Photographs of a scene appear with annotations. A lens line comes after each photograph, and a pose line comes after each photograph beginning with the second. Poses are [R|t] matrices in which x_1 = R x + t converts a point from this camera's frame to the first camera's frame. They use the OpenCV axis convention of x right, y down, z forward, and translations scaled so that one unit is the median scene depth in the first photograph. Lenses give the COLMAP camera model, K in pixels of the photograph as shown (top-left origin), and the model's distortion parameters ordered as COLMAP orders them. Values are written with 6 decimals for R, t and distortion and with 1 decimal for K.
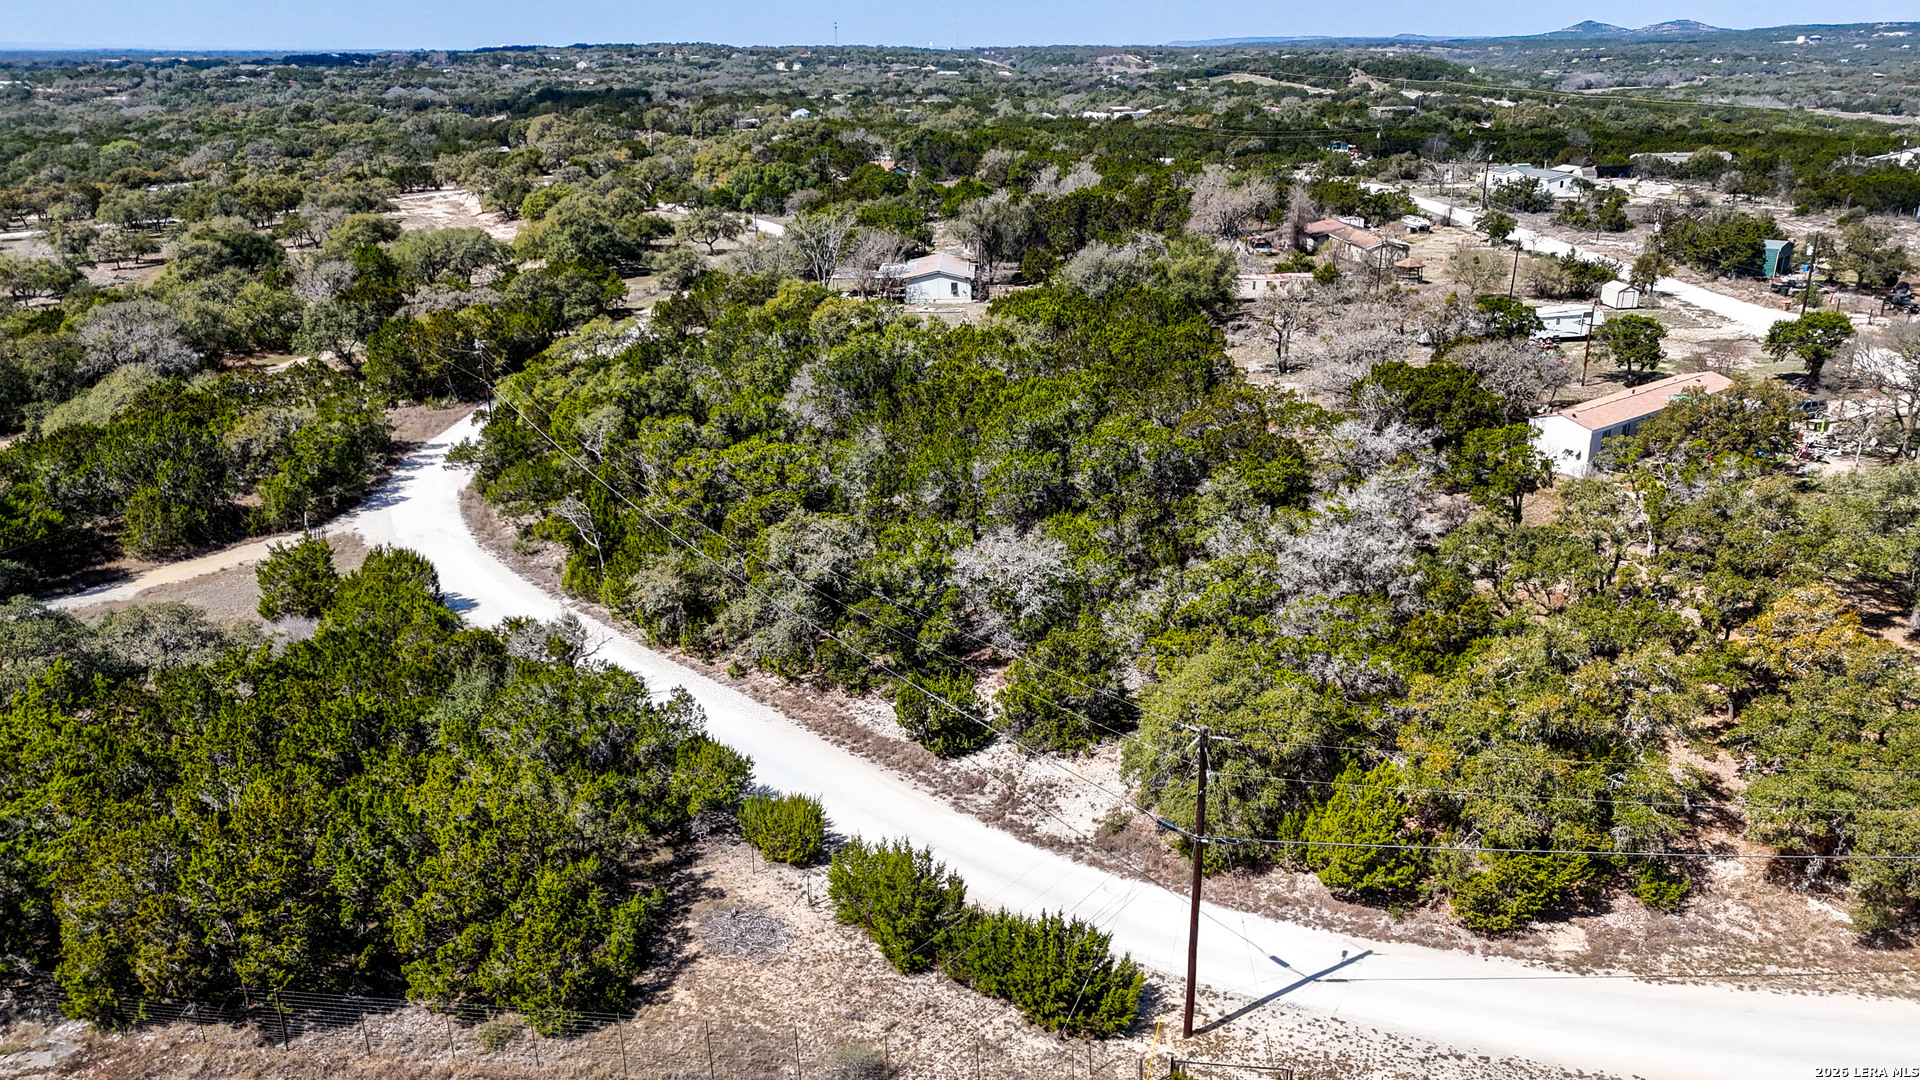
lens RADIAL K [[1403.8, 0, 969.1], [0, 1403.8, 553.1], [0, 0, 1]] dist [0.061608, -0.055629]
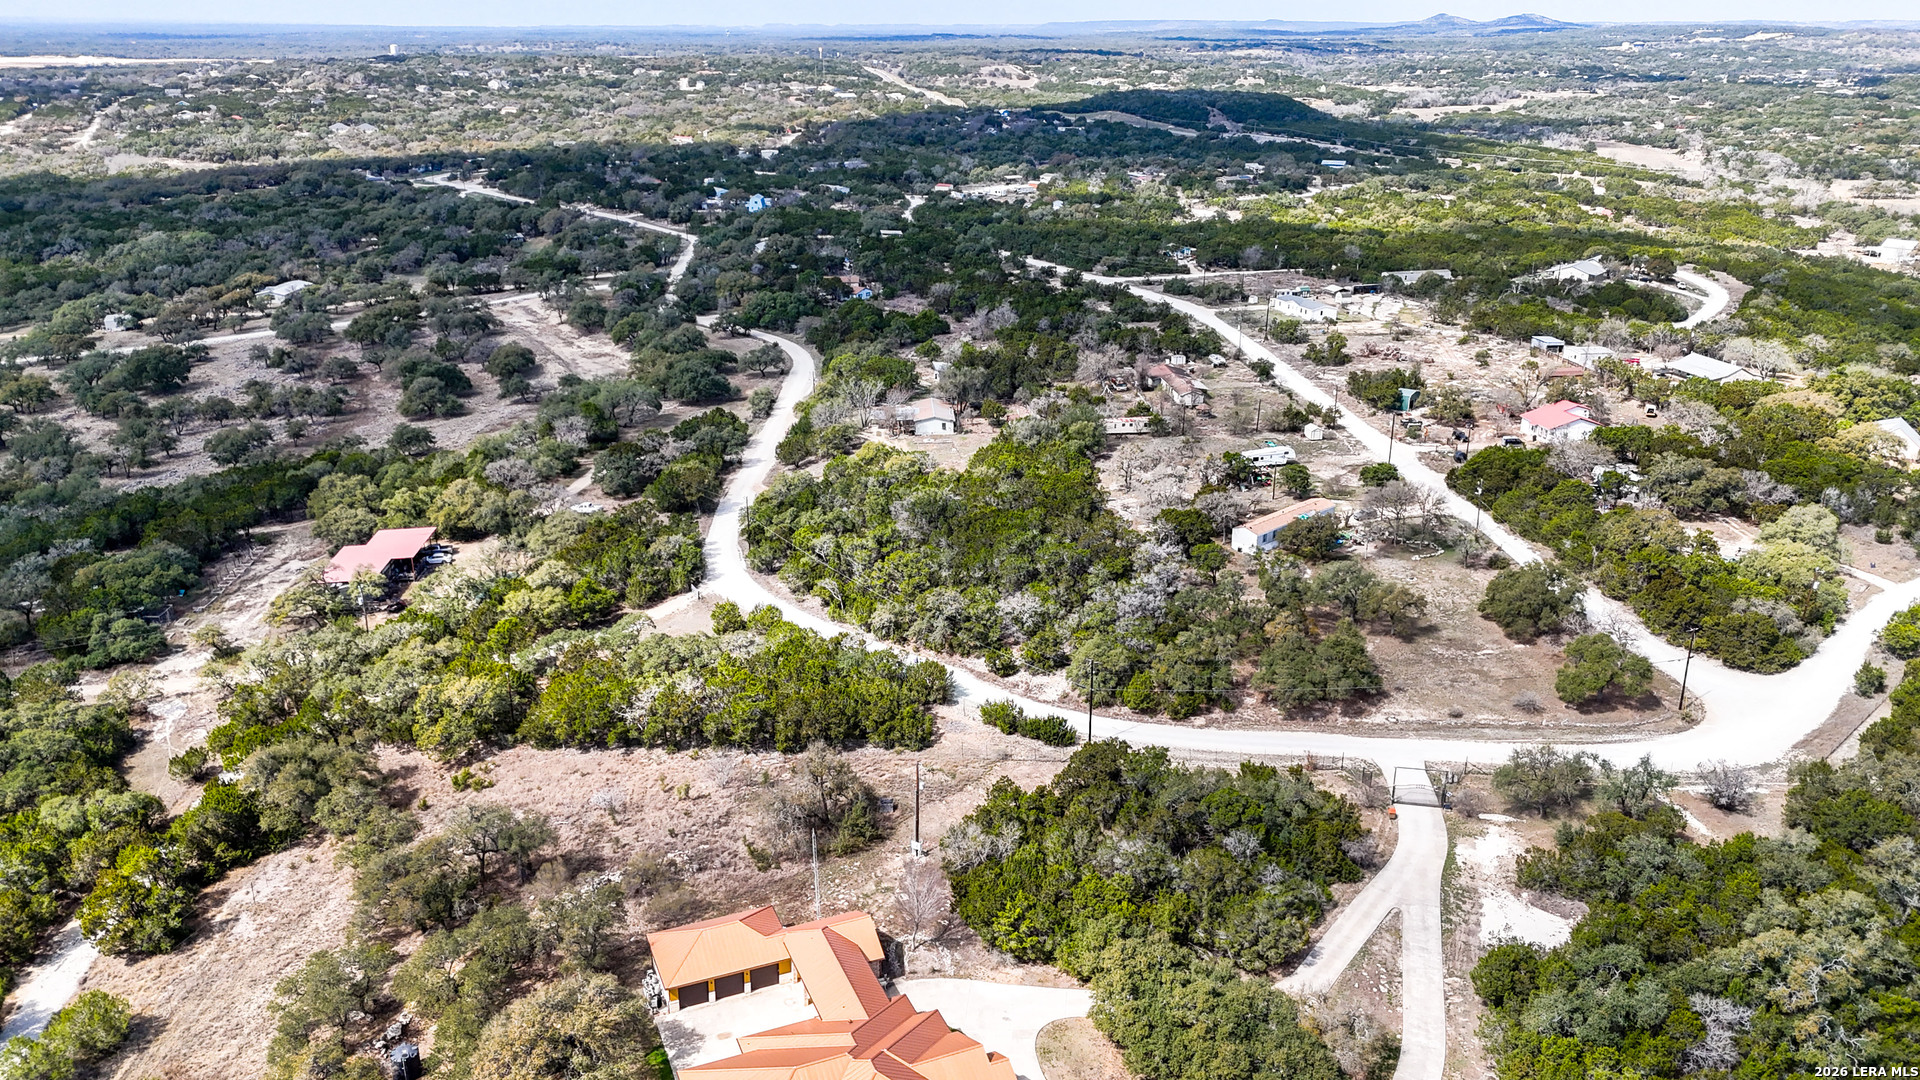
lens RADIAL K [[1403.8, 0, 966.2], [0, 1403.8, 529.4], [0, 0, 1]] dist [0.061608, -0.055629]
pose [[0.996800, -0.021007, 0.077132, -0.231275], [0.021167, 0.999775, -0.001258, -0.116263], [-0.077088, 0.002886, 0.997020, -1.393066]]
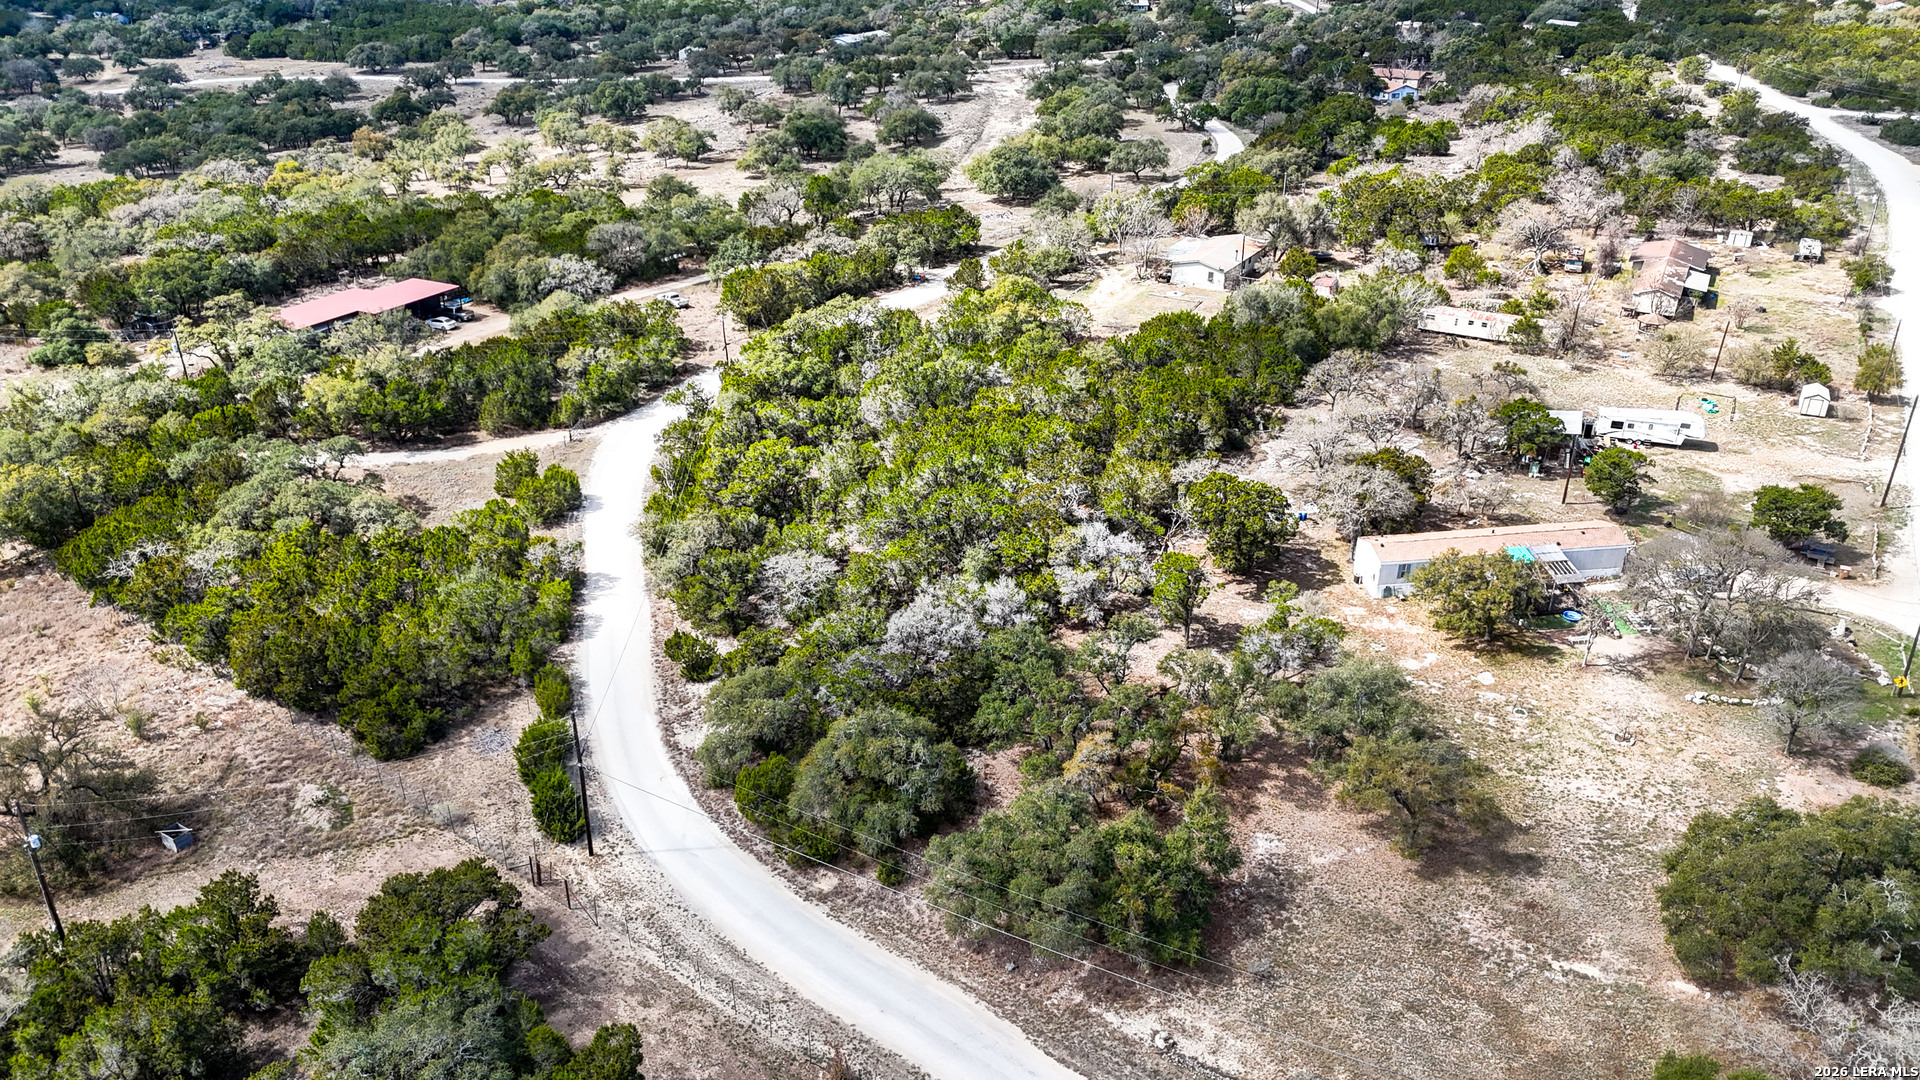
lens RADIAL K [[1403.8, 0, 970.1], [0, 1403.8, 540.1], [0, 0, 1]] dist [0.061608, -0.055629]
pose [[0.863687, 0.235889, -0.445422, 0.757367], [-0.174922, 0.969080, 0.174031, -0.285511], [0.472701, -0.072394, 0.878244, -0.249868]]
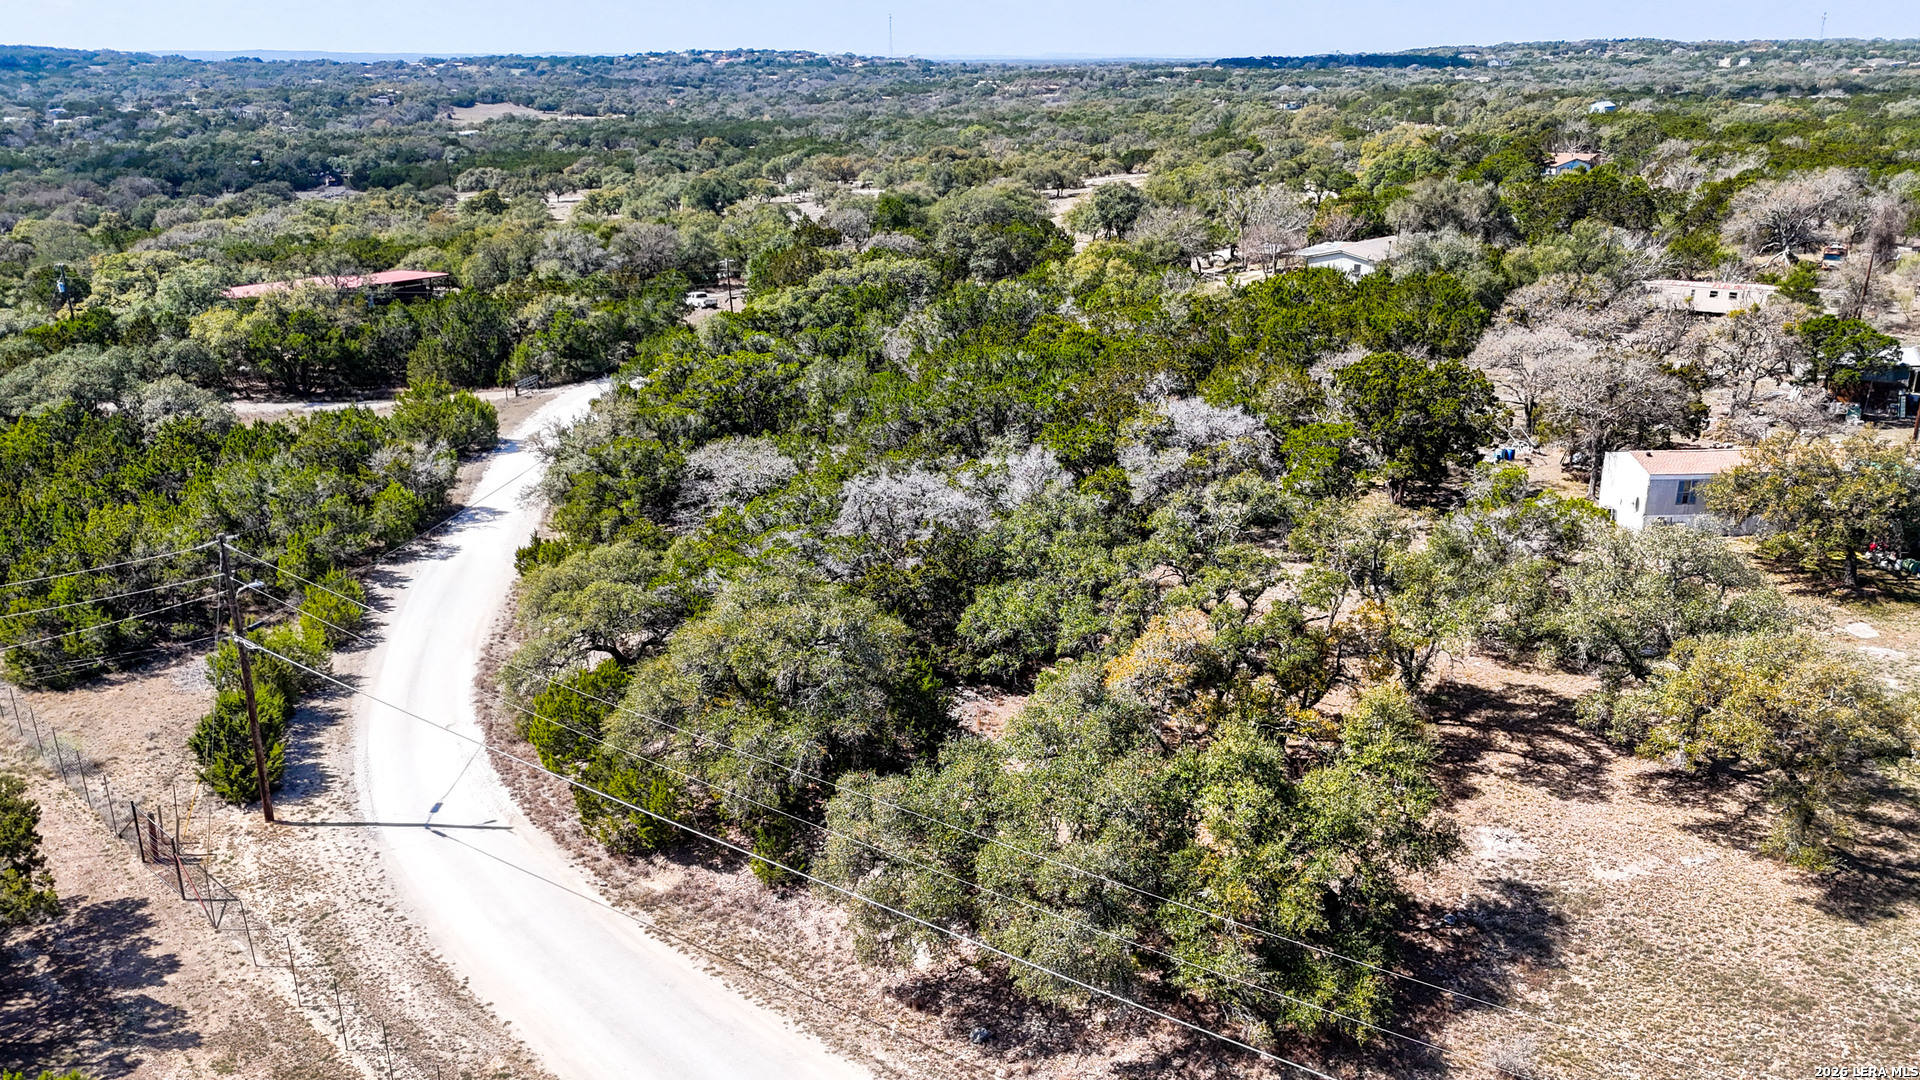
lens RADIAL K [[1403.8, 0, 970.4], [0, 1403.8, 552.1], [0, 0, 1]] dist [0.061608, -0.055629]
pose [[0.813566, 0.190393, -0.549419, 0.644555], [-0.191834, 0.979857, 0.055491, -0.019934], [0.548917, 0.060251, 0.833702, 0.191125]]
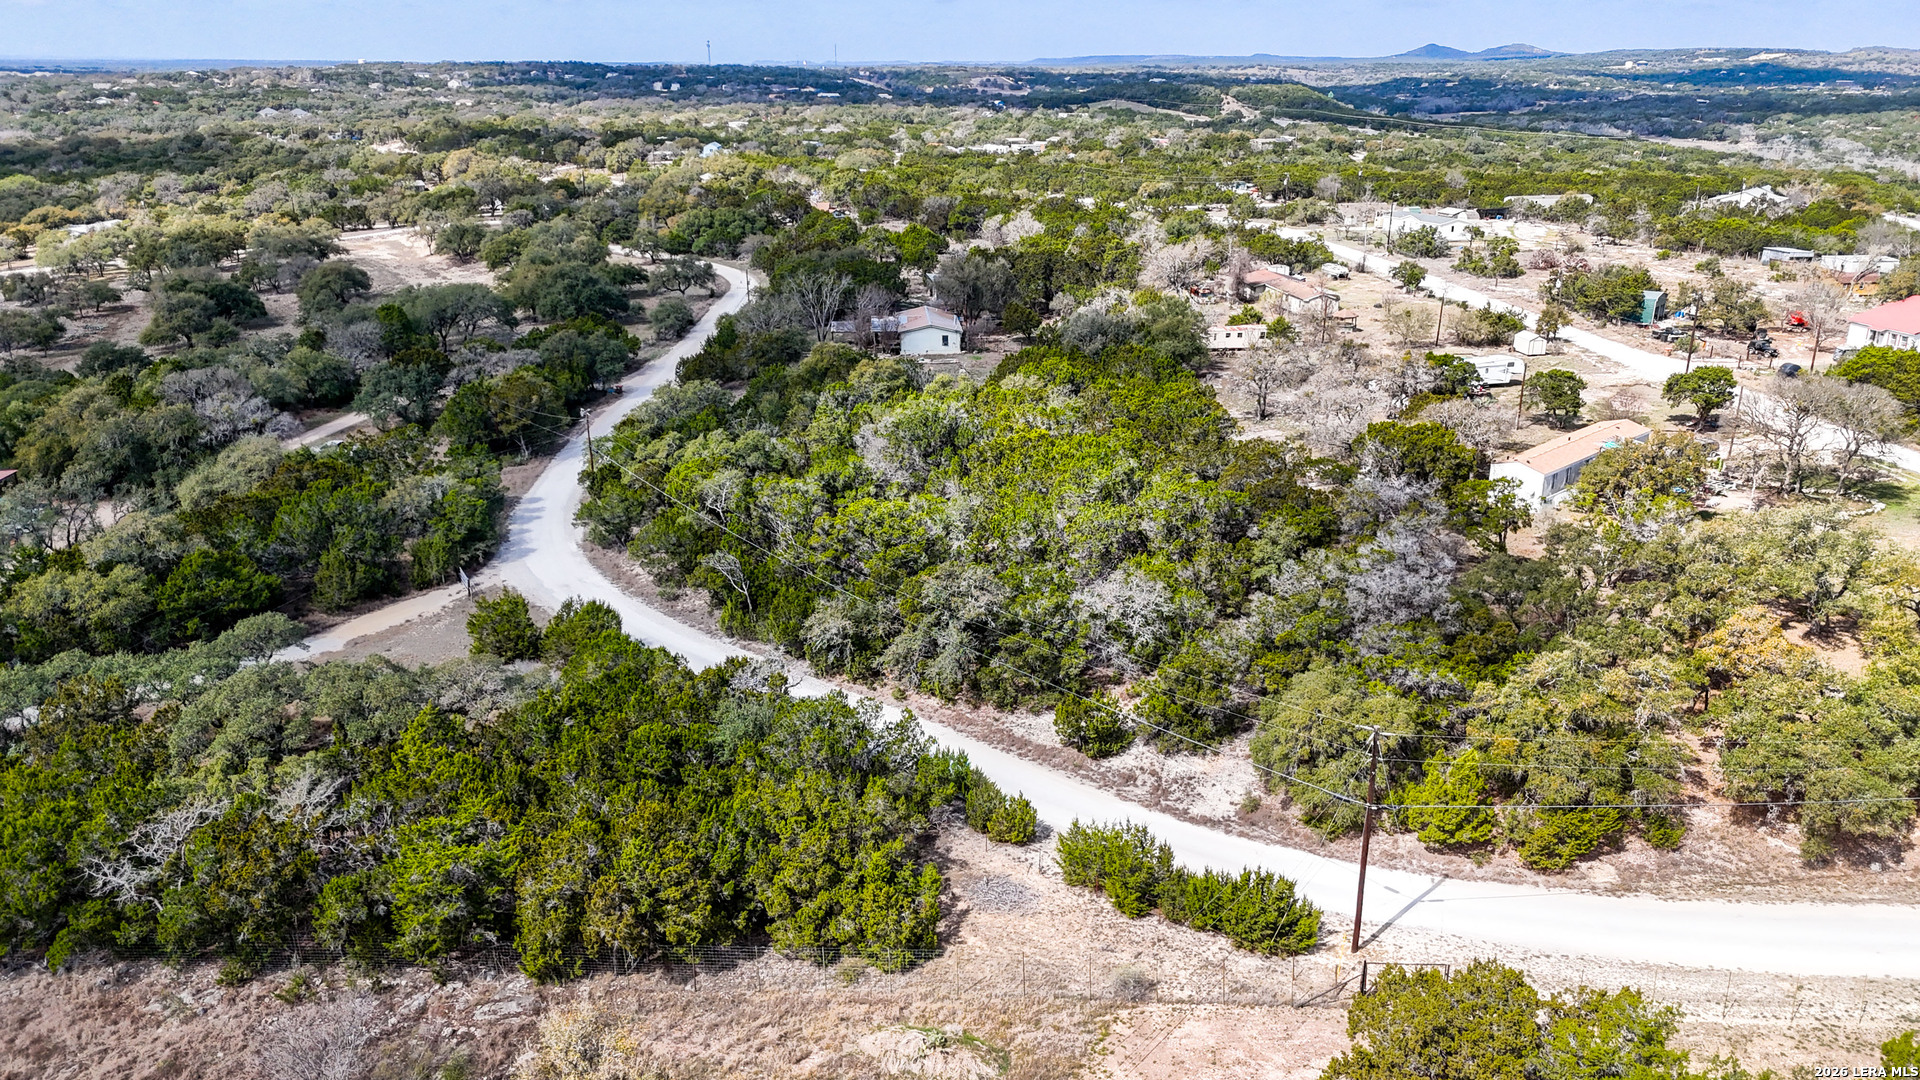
lens RADIAL K [[1403.8, 0, 967.8], [0, 1403.8, 549.0], [0, 0, 1]] dist [0.061608, -0.055629]
pose [[0.996030, -0.023073, 0.085971, -0.178715], [0.024150, 0.999642, -0.011502, -0.023264], [-0.085674, 0.013533, 0.996231, -0.187026]]
